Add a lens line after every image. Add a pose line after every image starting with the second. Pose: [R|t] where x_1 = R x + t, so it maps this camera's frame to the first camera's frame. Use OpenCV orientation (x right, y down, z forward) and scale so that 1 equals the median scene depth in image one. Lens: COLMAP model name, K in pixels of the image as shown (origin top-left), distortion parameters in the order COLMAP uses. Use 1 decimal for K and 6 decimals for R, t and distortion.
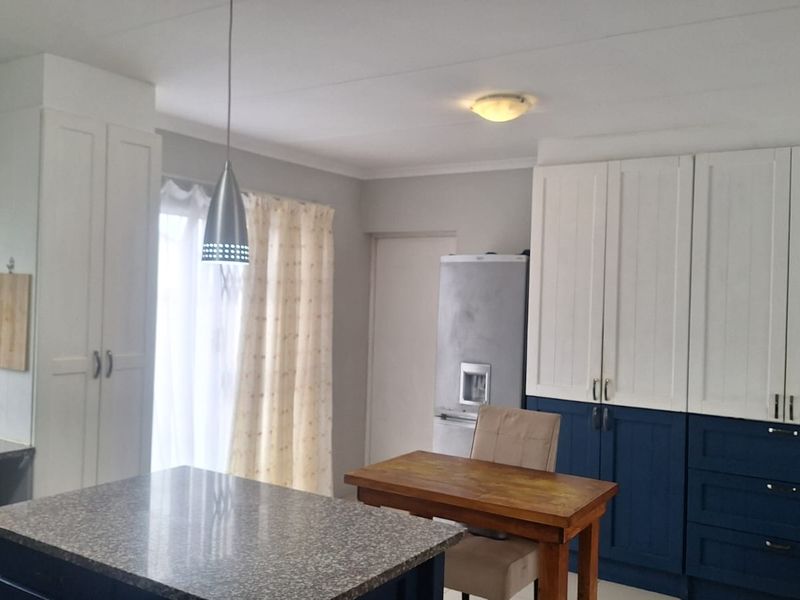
lens RADIAL K [[733.2, 0, 400.0], [0, 733.2, 300.0], [0, 0, 1]] dist [0.139819, -0.272526]
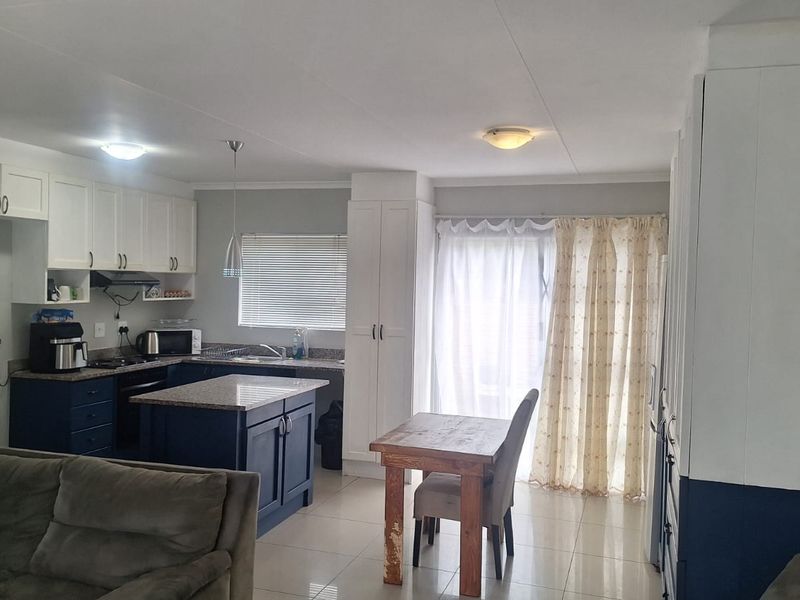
lens RADIAL K [[733.2, 0, 400.0], [0, 733.2, 300.0], [0, 0, 1]] dist [0.139819, -0.272526]
pose [[0.272568, 0.001514, -0.962135, 1.683755], [-0.022811, 0.999728, -0.004889, 0.016712], [0.961866, 0.023280, 0.272528, 0.671440]]
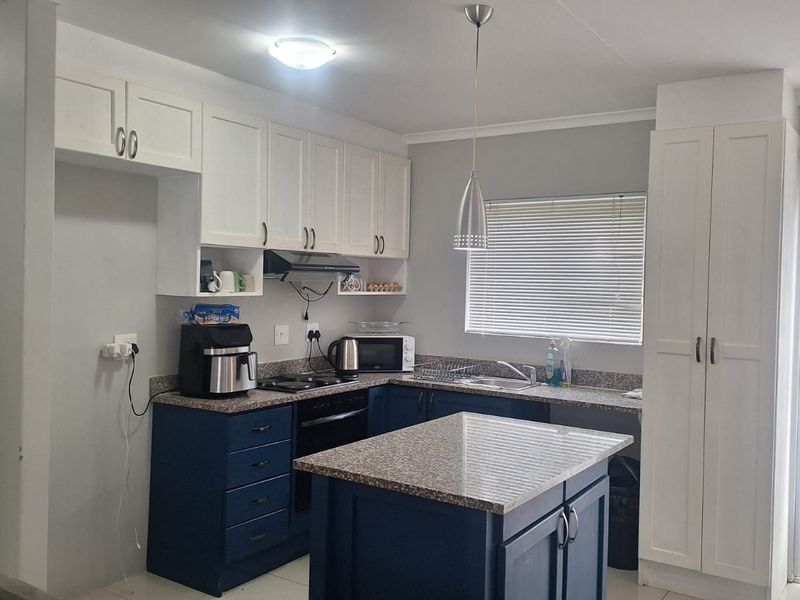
lens RADIAL K [[733.2, 0, 400.0], [0, 733.2, 300.0], [0, 0, 1]] dist [0.139819, -0.272526]
pose [[-0.004601, -0.001539, -0.999988, 0.838303], [-0.032733, 0.999463, -0.001388, 0.035576], [0.999454, 0.032726, -0.004649, 0.678622]]
